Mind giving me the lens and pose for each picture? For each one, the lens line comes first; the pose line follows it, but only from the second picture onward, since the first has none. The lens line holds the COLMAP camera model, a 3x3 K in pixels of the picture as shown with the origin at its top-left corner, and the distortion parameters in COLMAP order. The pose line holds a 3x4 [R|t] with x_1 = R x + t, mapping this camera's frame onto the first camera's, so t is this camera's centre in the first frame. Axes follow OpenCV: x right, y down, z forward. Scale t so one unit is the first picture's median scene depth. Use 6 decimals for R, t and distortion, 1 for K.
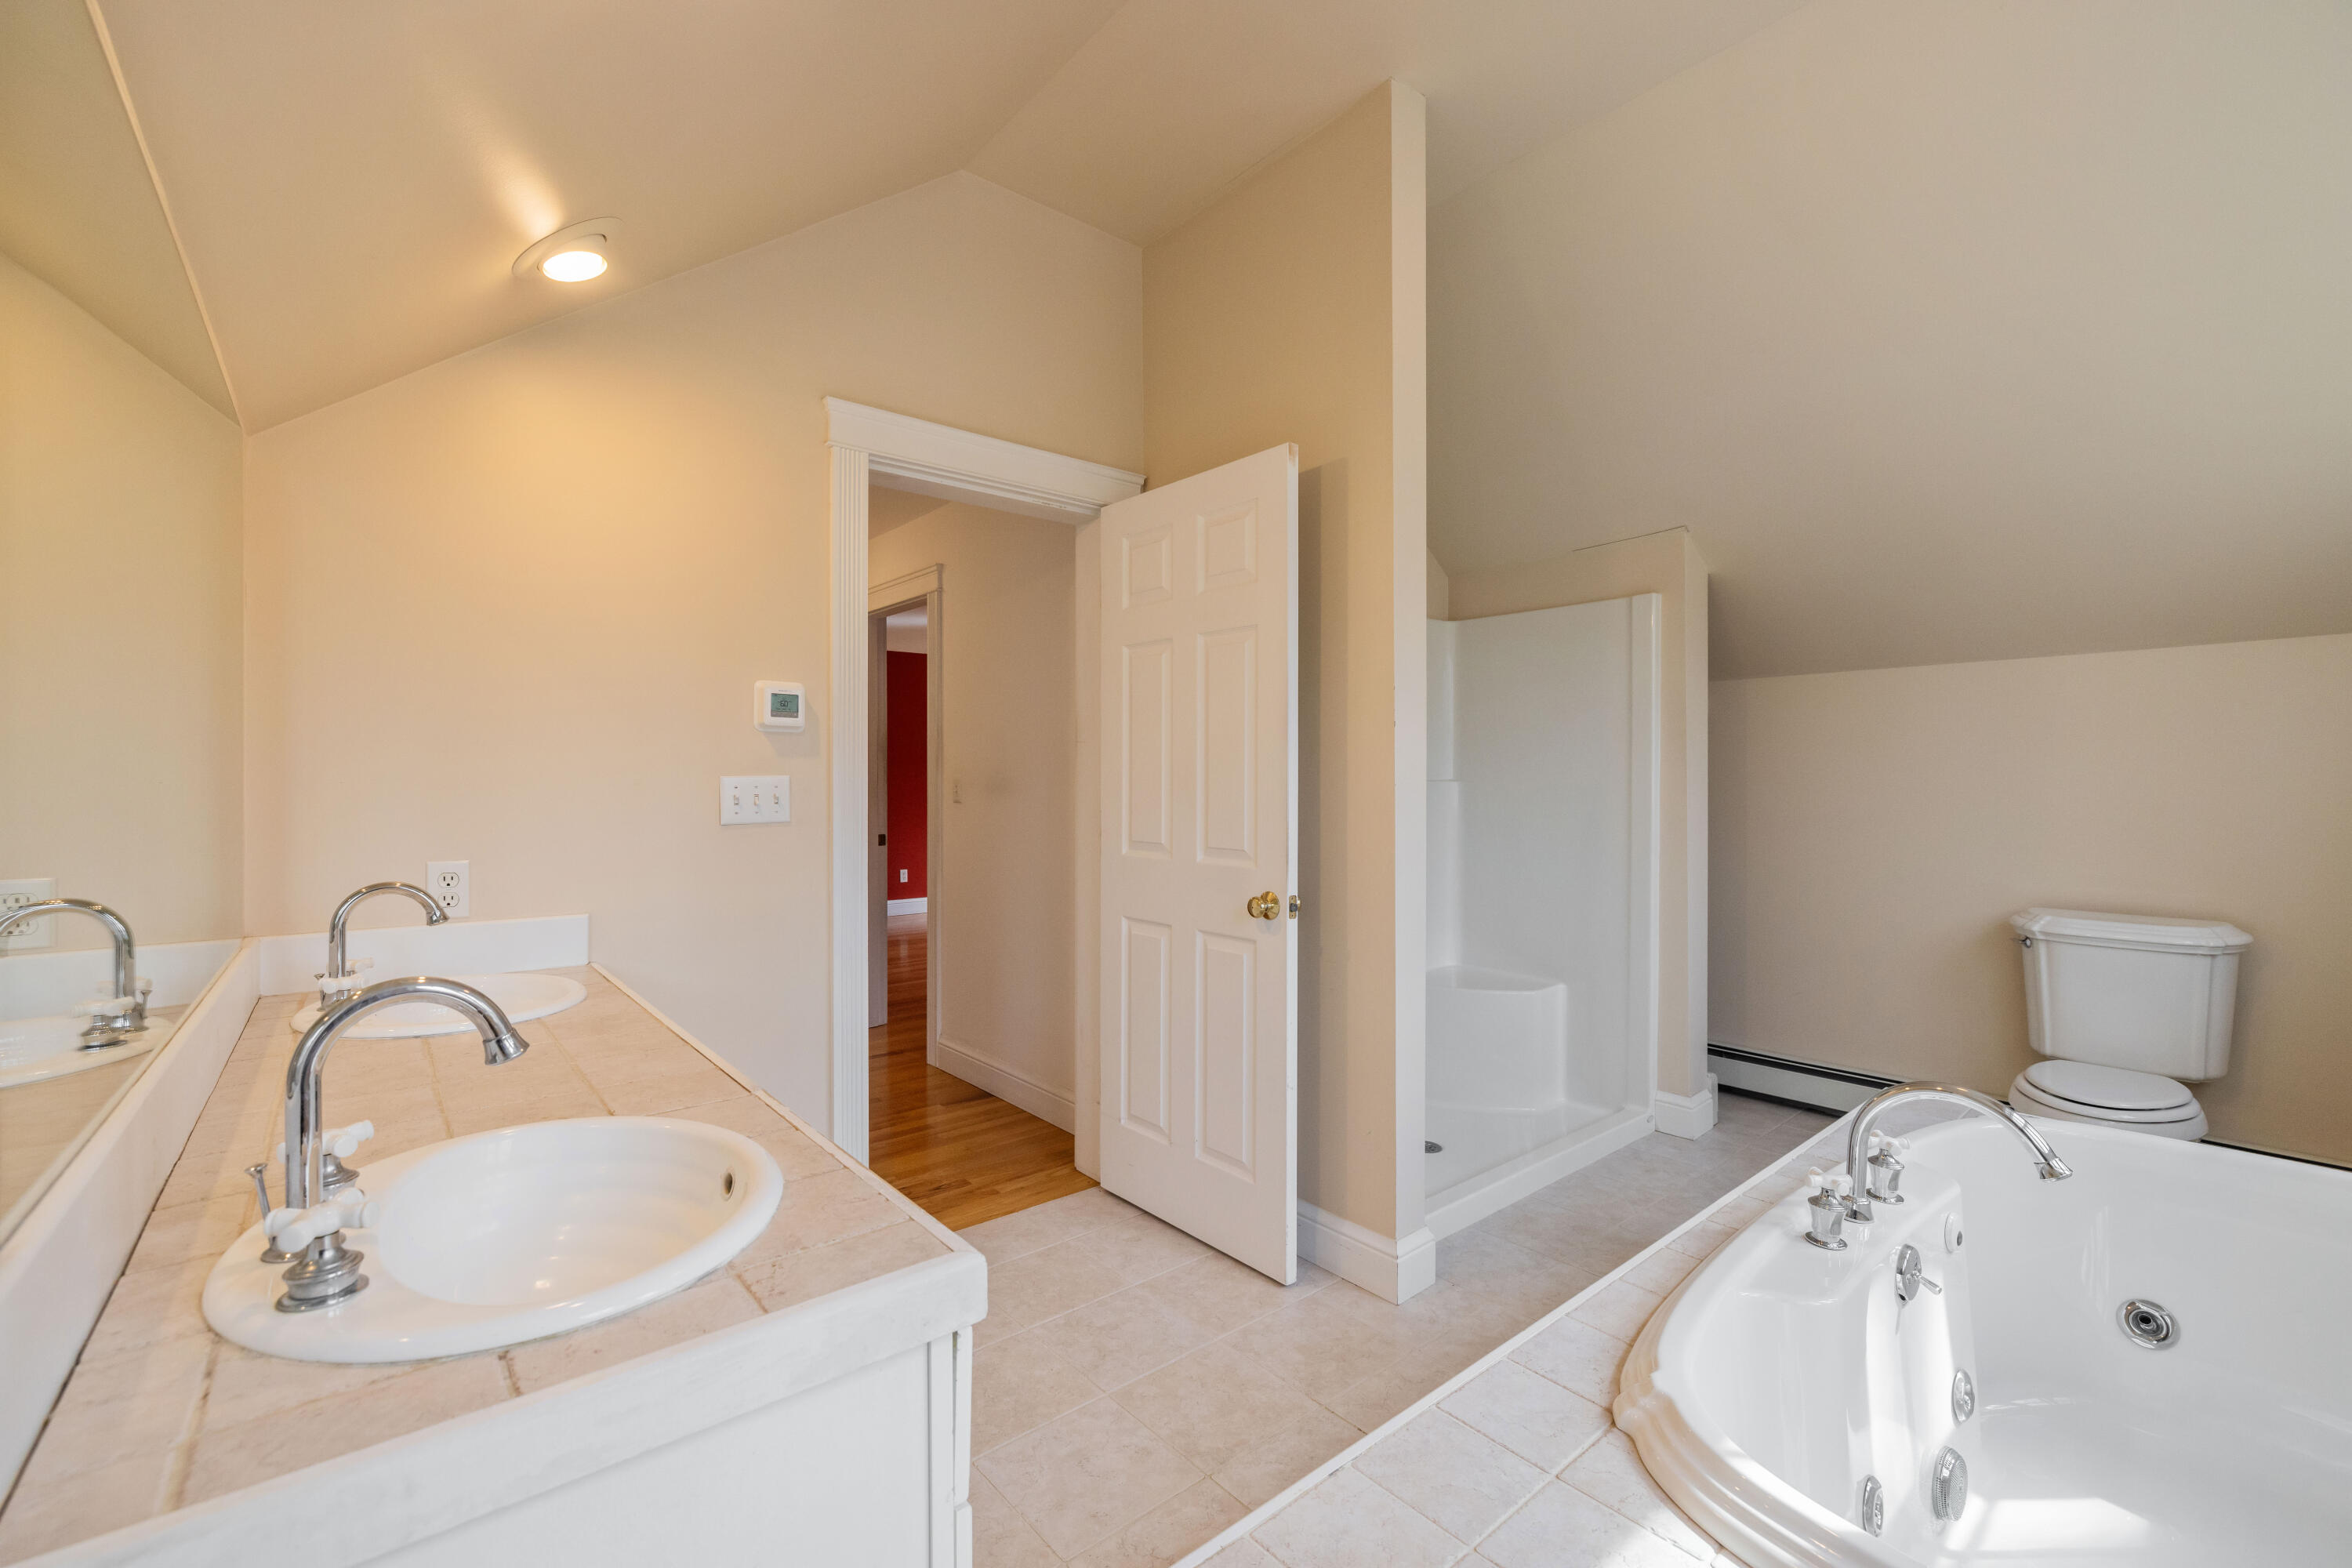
lens RADIAL K [[978.4, 0, 1159.5], [0, 978.4, 789.1], [0, 0, 1]] dist [-0.000773, -0.000417]
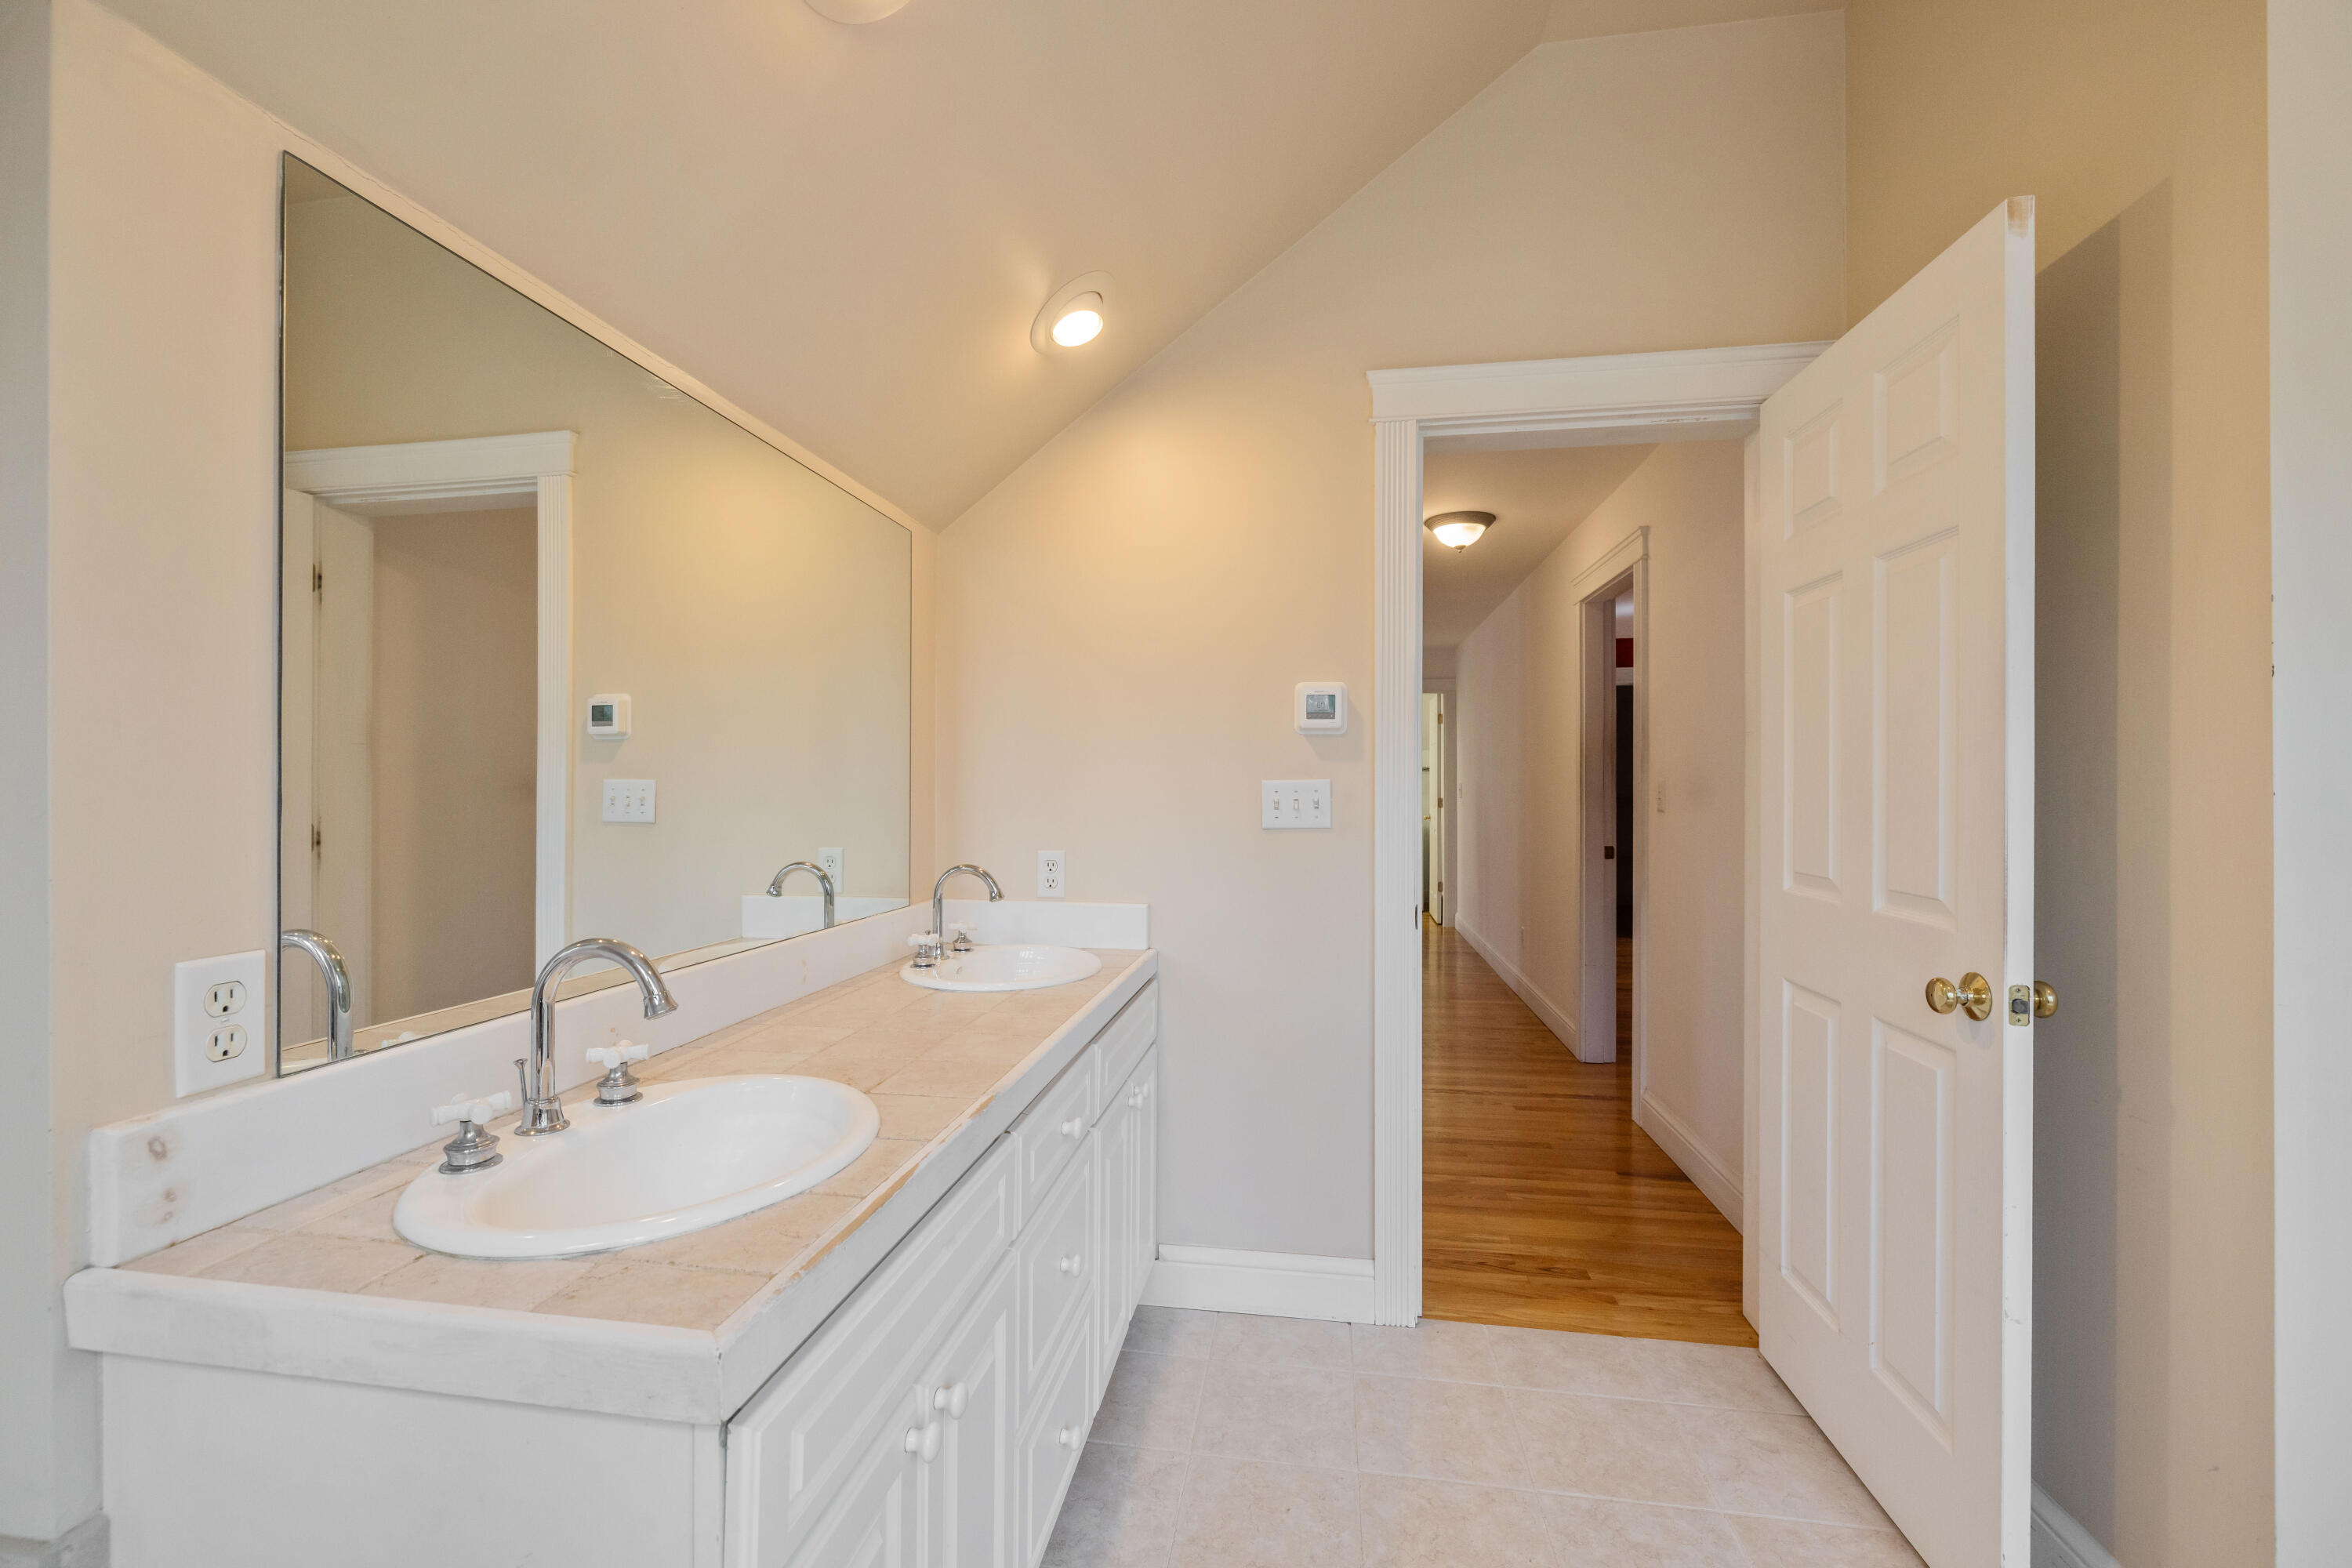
lens RADIAL K [[978.4, 0, 1168.8], [0, 978.4, 790.4], [0, 0, 1]] dist [-0.000773, -0.000417]
pose [[0.661509, 0.004507, -0.749924, 0.231435], [-0.007684, 0.999970, -0.000768, -0.001206], [0.749898, 0.006271, 0.661524, 0.242711]]
